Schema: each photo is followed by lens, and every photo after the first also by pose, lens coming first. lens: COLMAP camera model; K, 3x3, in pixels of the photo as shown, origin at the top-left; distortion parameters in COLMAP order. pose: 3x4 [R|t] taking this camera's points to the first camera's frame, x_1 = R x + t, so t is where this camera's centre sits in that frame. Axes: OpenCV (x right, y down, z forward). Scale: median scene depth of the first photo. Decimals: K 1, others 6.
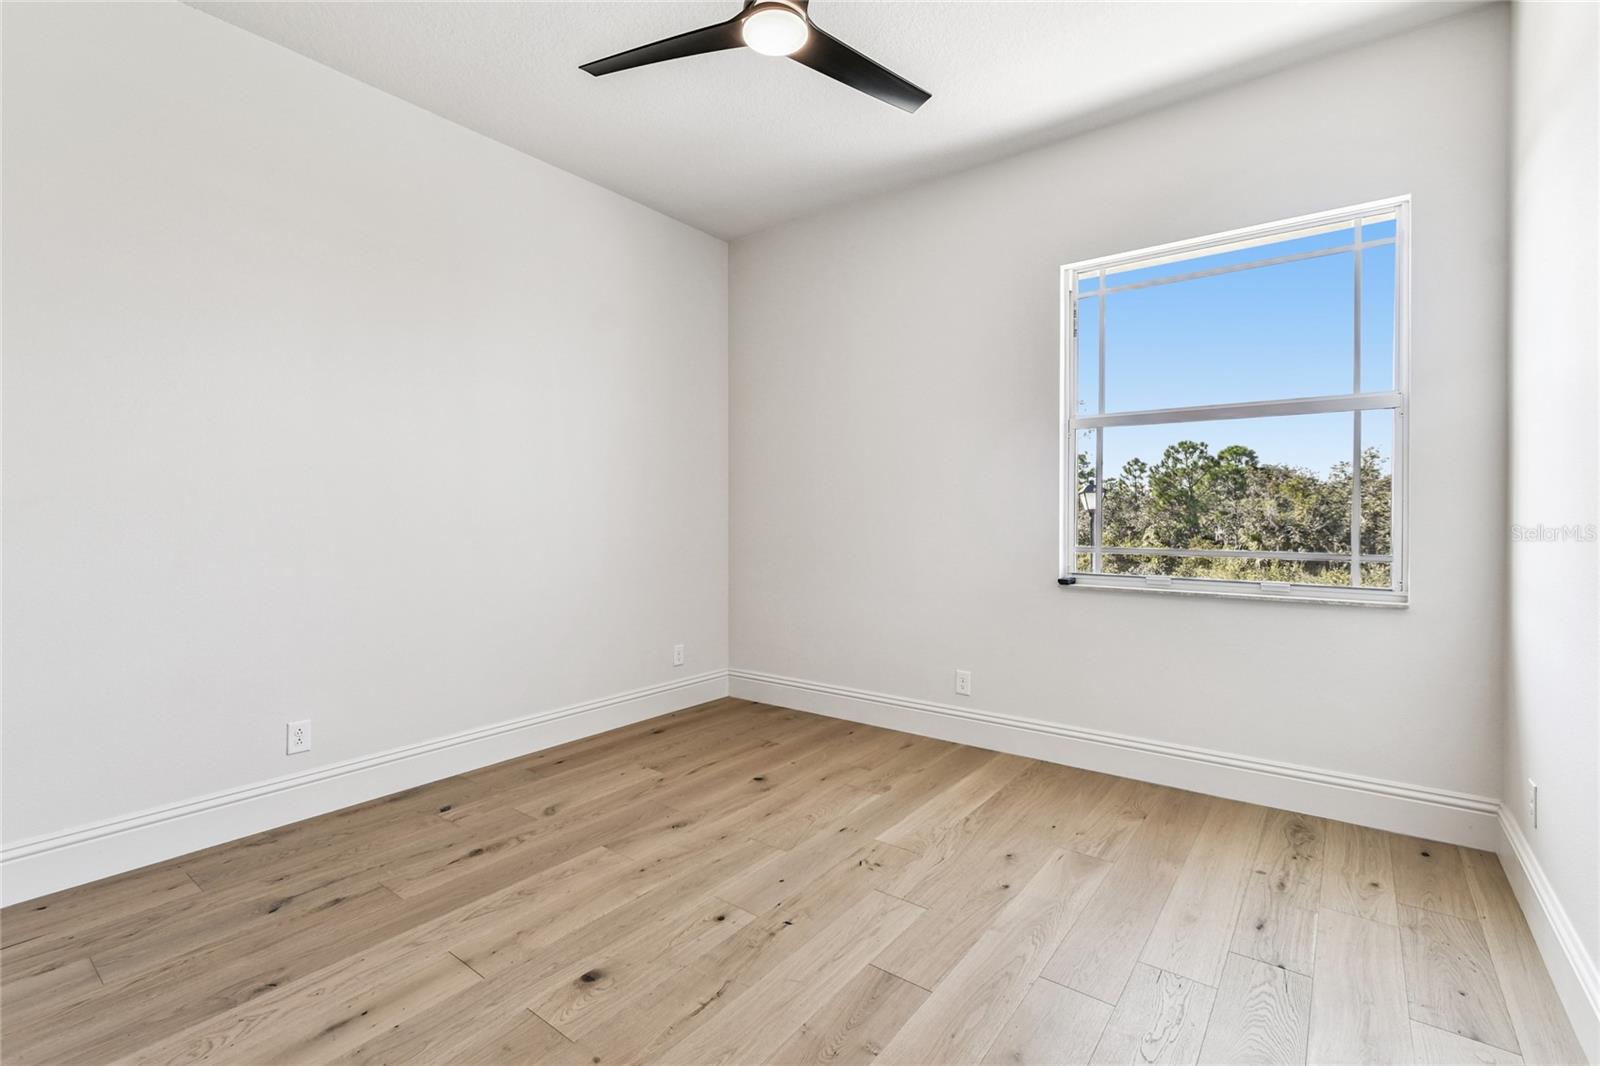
lens RADIAL K [[715.9, 0, 799.5], [0, 715.9, 527.4], [0, 0, 1]] dist [-0.000842, 0.000026]
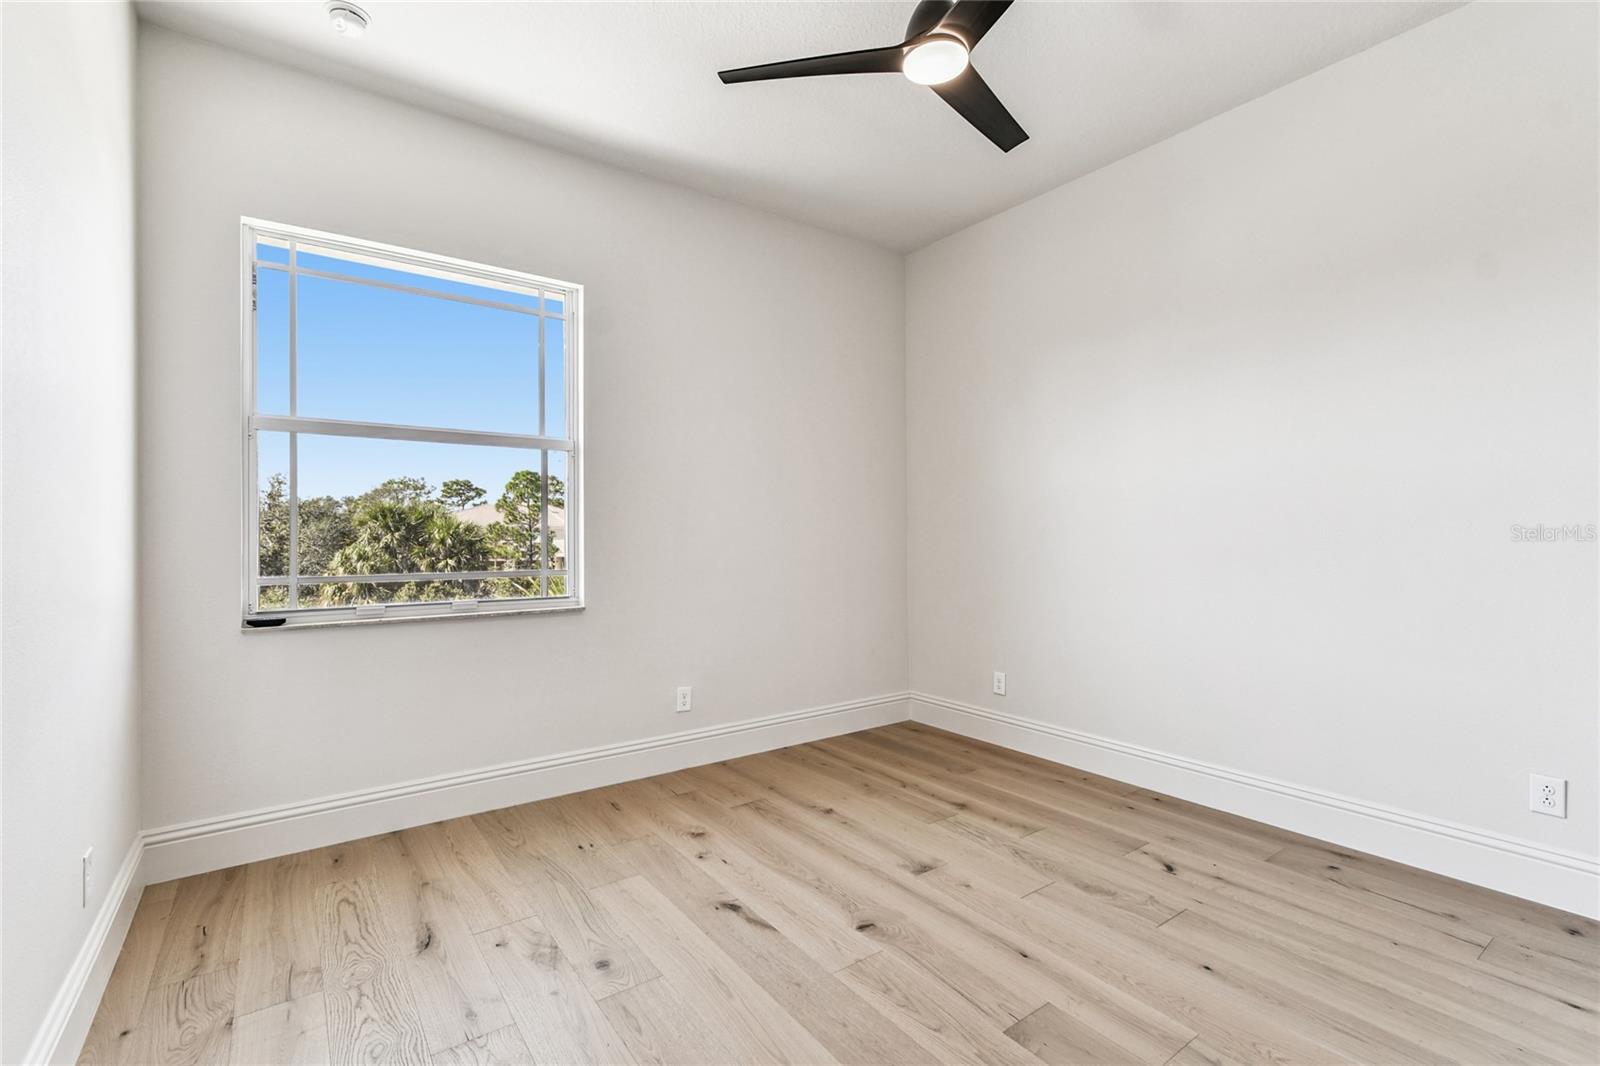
lens RADIAL K [[746.4, 0, 800.0], [0, 746.4, 533.0], [0, 0, 1]] dist [0.036366, 0.000118]
pose [[0.303091, 0.001899, 0.952960, -0.277366], [0.022541, 0.999704, -0.009161, -0.002855], [-0.952695, 0.024257, 0.302958, 0.209513]]
